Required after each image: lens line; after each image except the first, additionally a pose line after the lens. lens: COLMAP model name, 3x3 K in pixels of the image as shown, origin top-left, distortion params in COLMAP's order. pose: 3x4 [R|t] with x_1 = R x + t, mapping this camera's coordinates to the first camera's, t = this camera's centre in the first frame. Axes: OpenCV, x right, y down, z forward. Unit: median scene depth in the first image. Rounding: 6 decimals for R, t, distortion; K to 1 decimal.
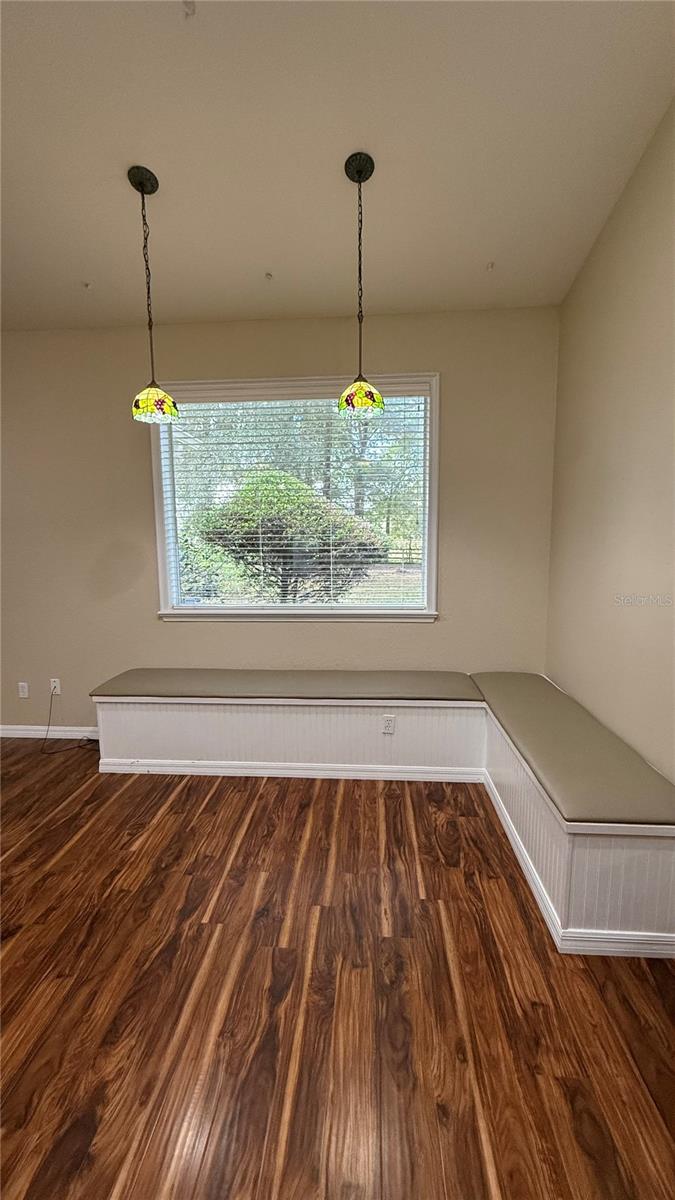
lens RADIAL K [[479.0, 0, 337.4], [0, 479.0, 596.9], [0, 0, 1]] dist [0.001644, -0.000495]
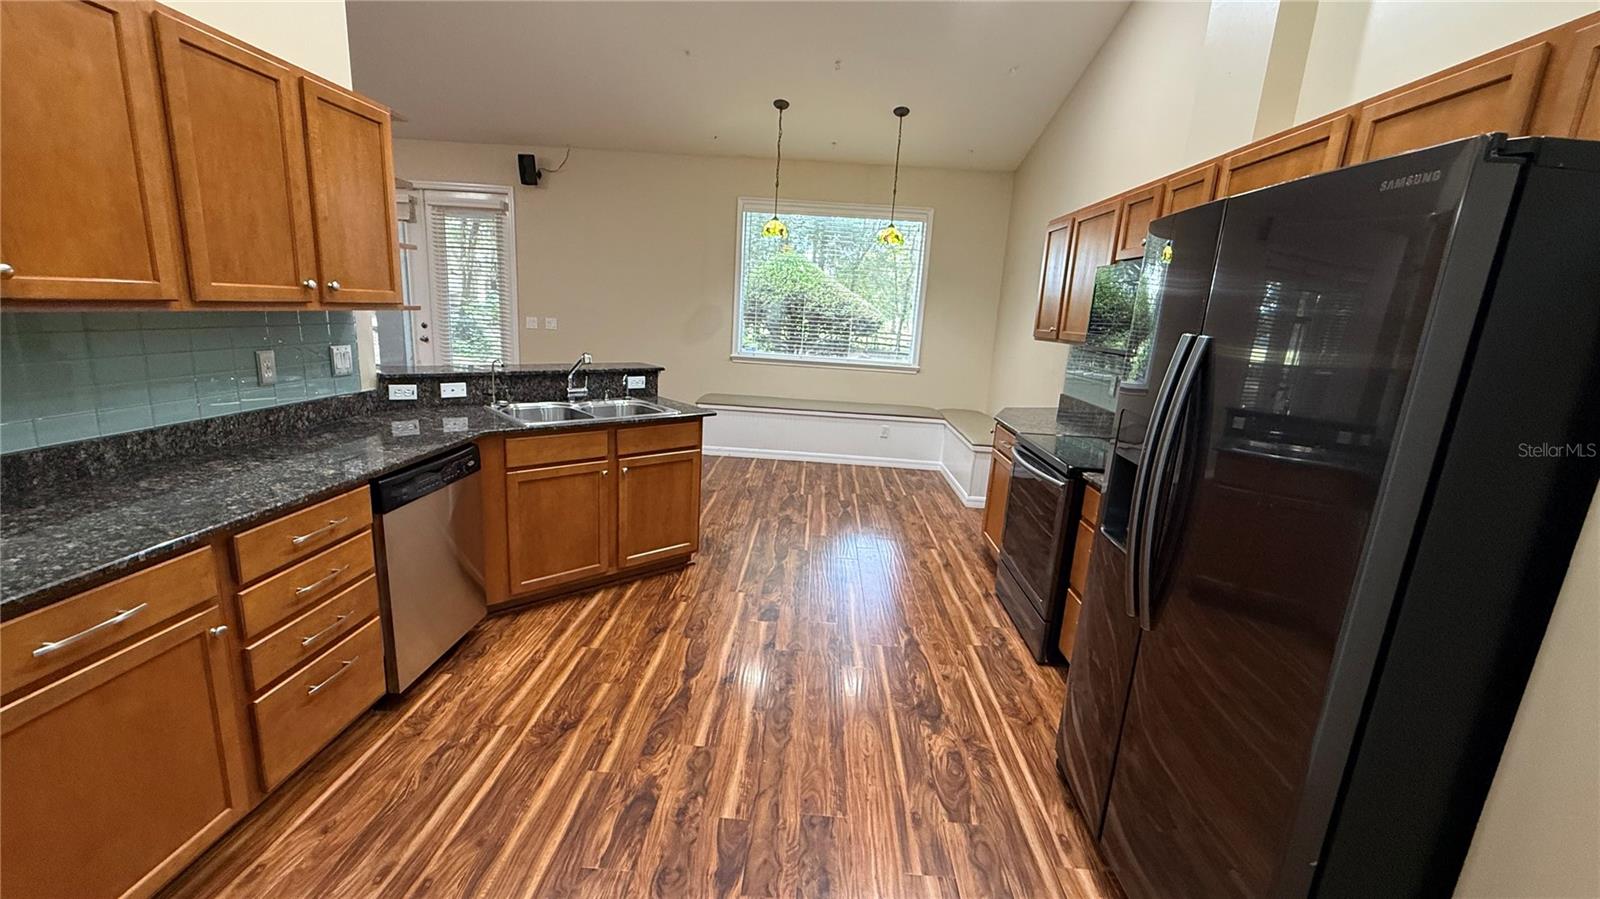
lens RADIAL K [[638.7, 0, 794.4], [0, 638.7, 451.5], [0, 0, 1]] dist [0.001644, -0.000495]
pose [[0.997194, 0.061485, 0.042699, -0.360505], [-0.065172, 0.993703, 0.091142, 0.197146], [-0.036826, -0.093669, 0.994922, -1.440967]]
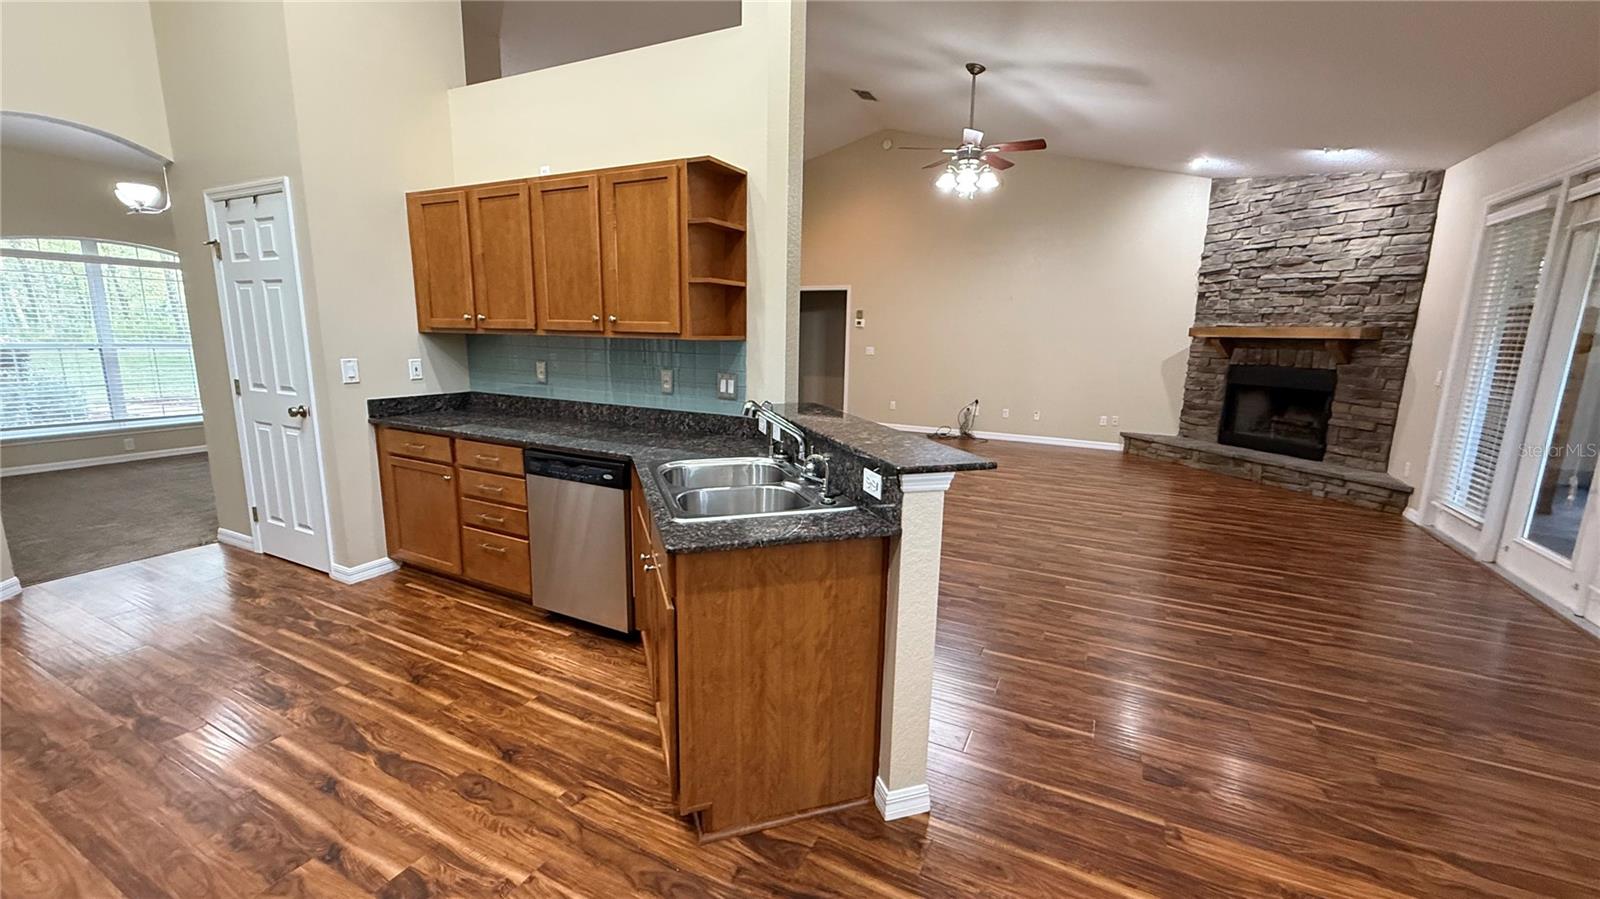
lens RADIAL K [[638.7, 0, 796.5], [0, 638.7, 451.4], [0, 0, 1]] dist [0.001644, -0.000495]
pose [[-0.390693, 0.171113, -0.904477, 0.058001], [-0.135627, 0.961147, 0.240419, -0.025078], [0.910475, 0.216601, -0.352306, 0.441175]]
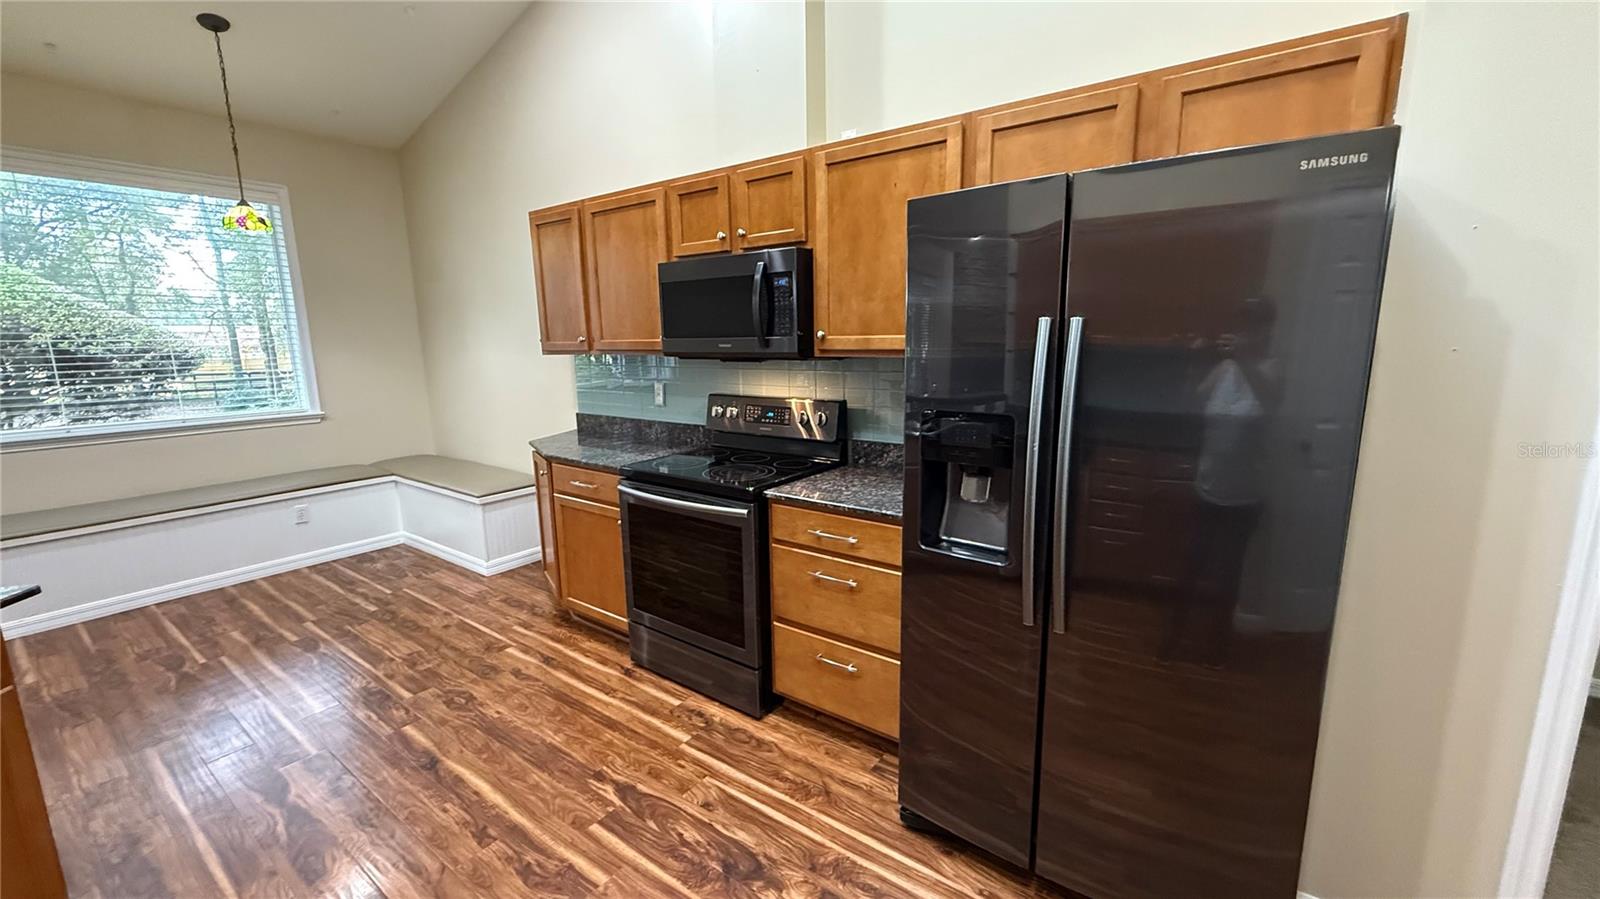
lens RADIAL K [[638.7, 0, 796.4], [0, 638.7, 451.6], [0, 0, 1]] dist [0.001644, -0.000495]
pose [[0.535669, -0.149603, 0.831070, -0.596430], [0.121007, 0.987623, 0.099789, 0.147705], [-0.835713, 0.047112, 0.547142, -0.921702]]
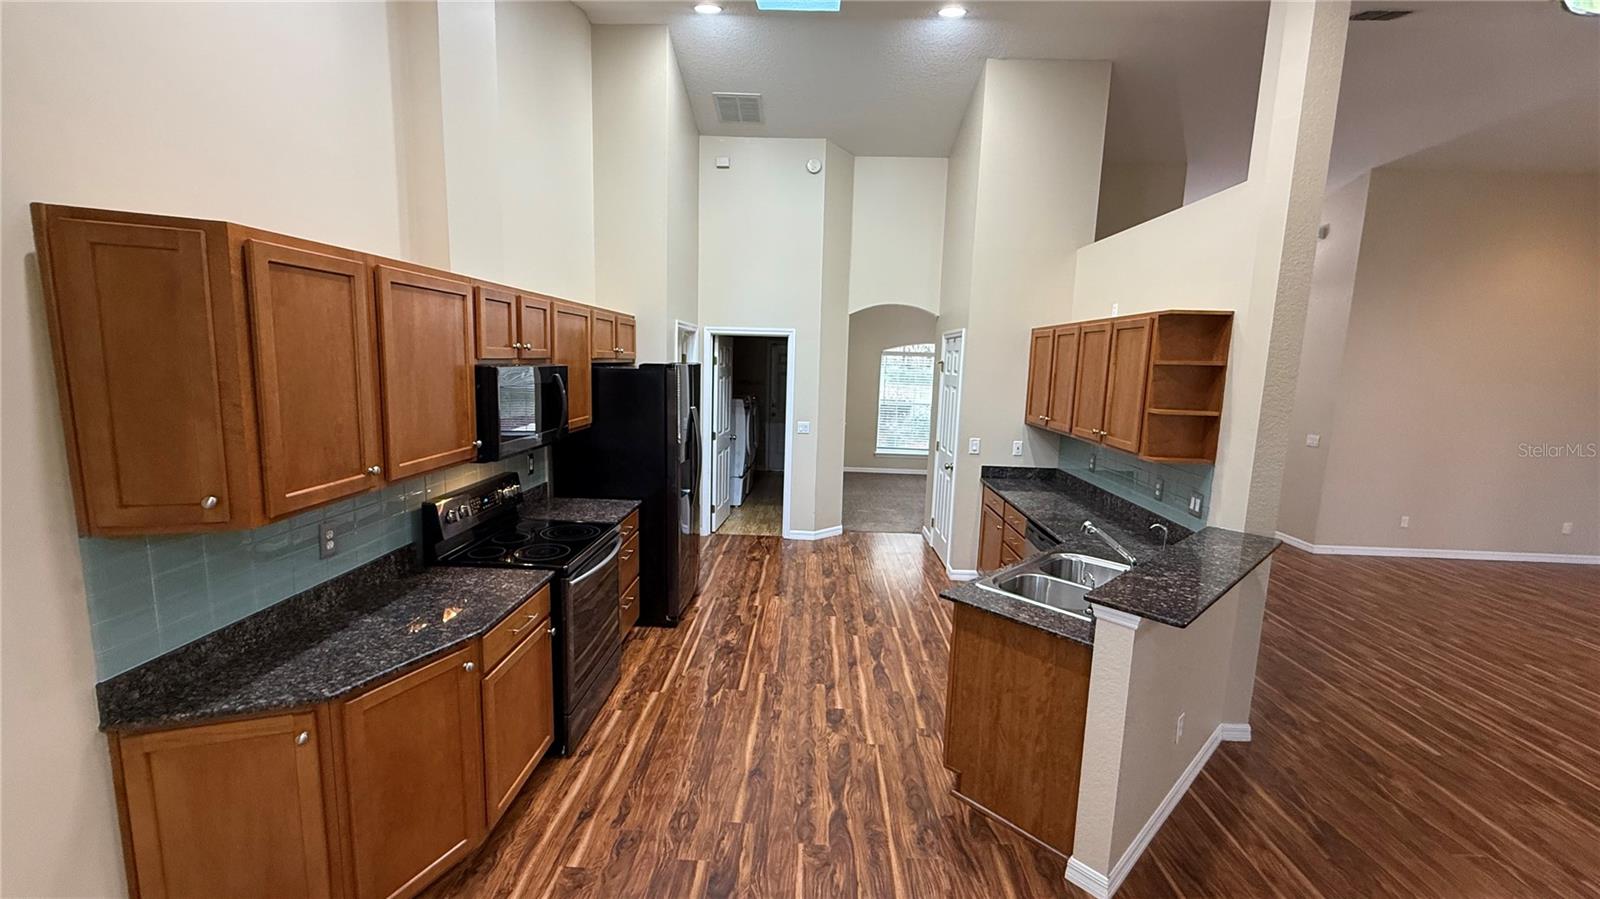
lens RADIAL K [[638.7, 0, 800.3], [0, 638.7, 449.3], [0, 0, 1]] dist [0.001644, -0.000495]
pose [[-0.998704, -0.016555, -0.048132, -0.172001], [-0.028989, 0.962280, 0.270511, -0.305050], [0.041838, 0.271556, -0.961513, 1.140572]]
